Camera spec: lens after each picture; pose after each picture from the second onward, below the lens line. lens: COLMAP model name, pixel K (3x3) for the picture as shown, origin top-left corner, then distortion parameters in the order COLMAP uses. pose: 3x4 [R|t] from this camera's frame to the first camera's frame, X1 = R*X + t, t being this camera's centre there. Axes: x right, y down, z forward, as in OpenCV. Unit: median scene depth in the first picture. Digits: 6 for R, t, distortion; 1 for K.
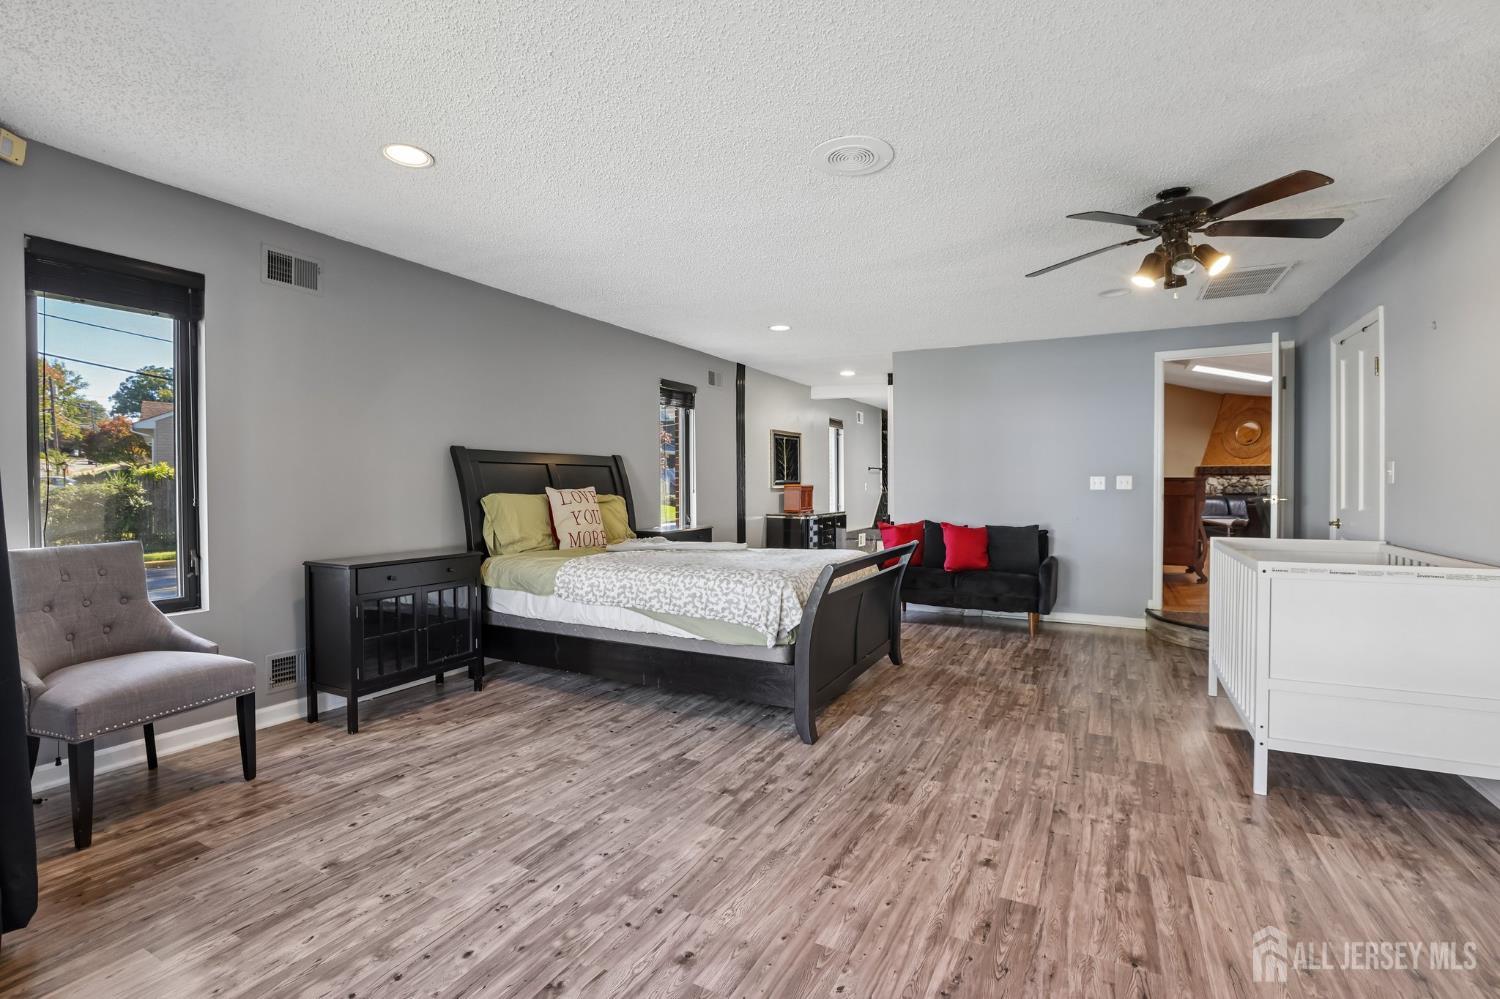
lens RADIAL K [[695.0, 0, 749.5], [0, 695.0, 497.1], [0, 0, 1]] dist [-0.001154, -0.000145]
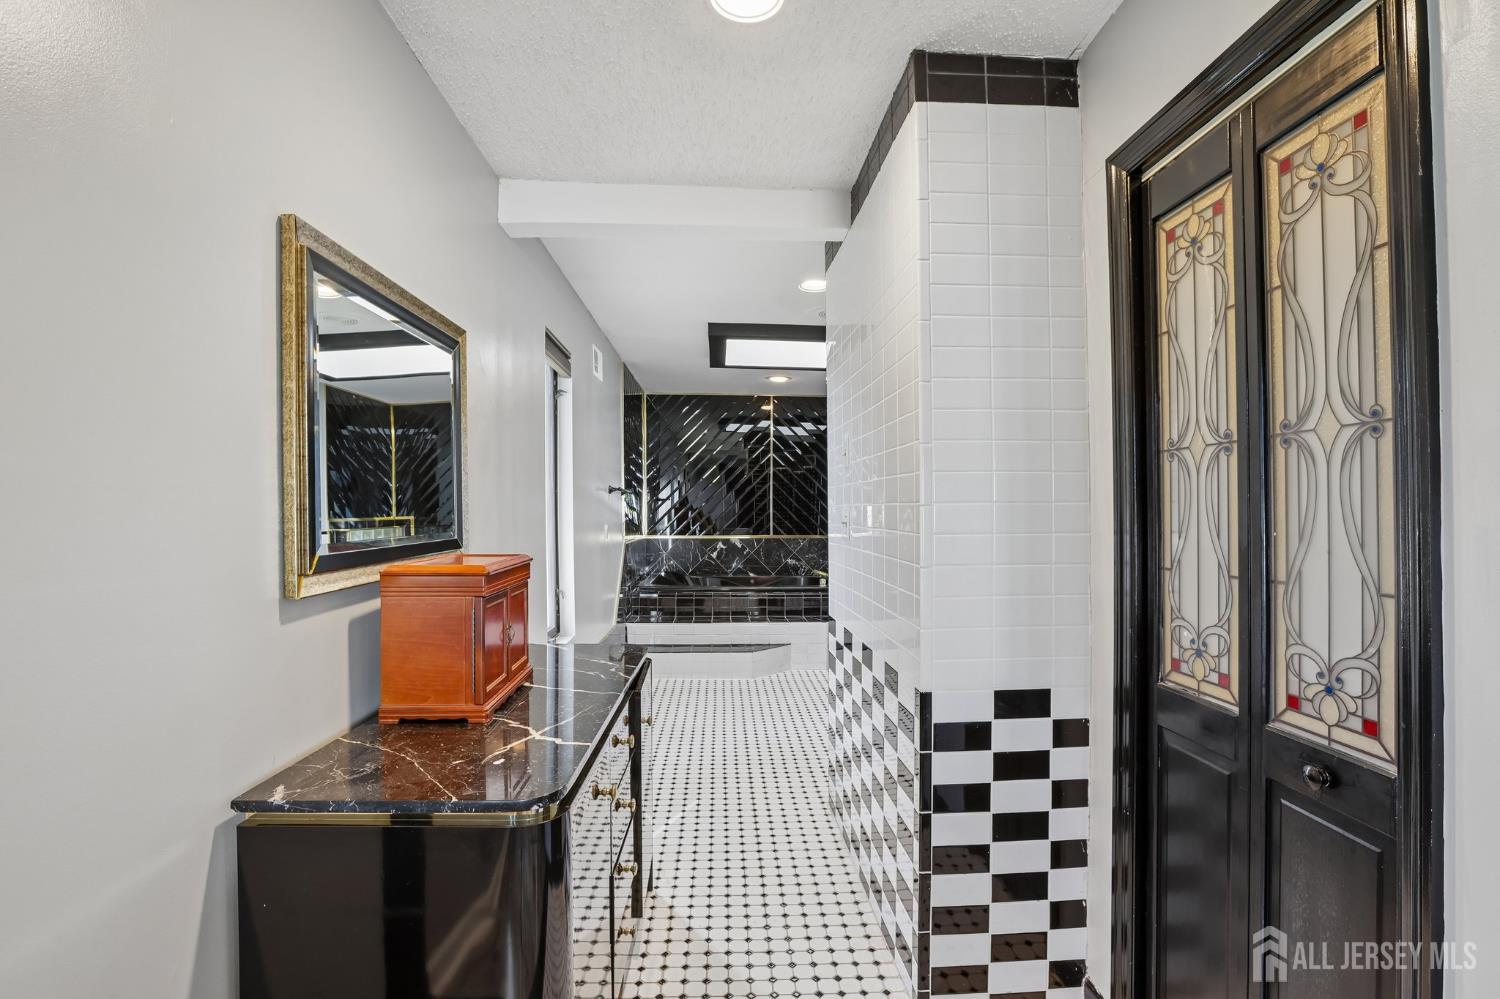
lens RADIAL K [[695.0, 0, 753.3], [0, 695.0, 503.5], [0, 0, 1]] dist [-0.001154, -0.000145]
pose [[0.865334, 0.003253, 0.501186, 0.039332], [0.005992, 0.999840, -0.016834, -0.027903], [-0.501161, 0.017570, 0.865176, 0.764991]]
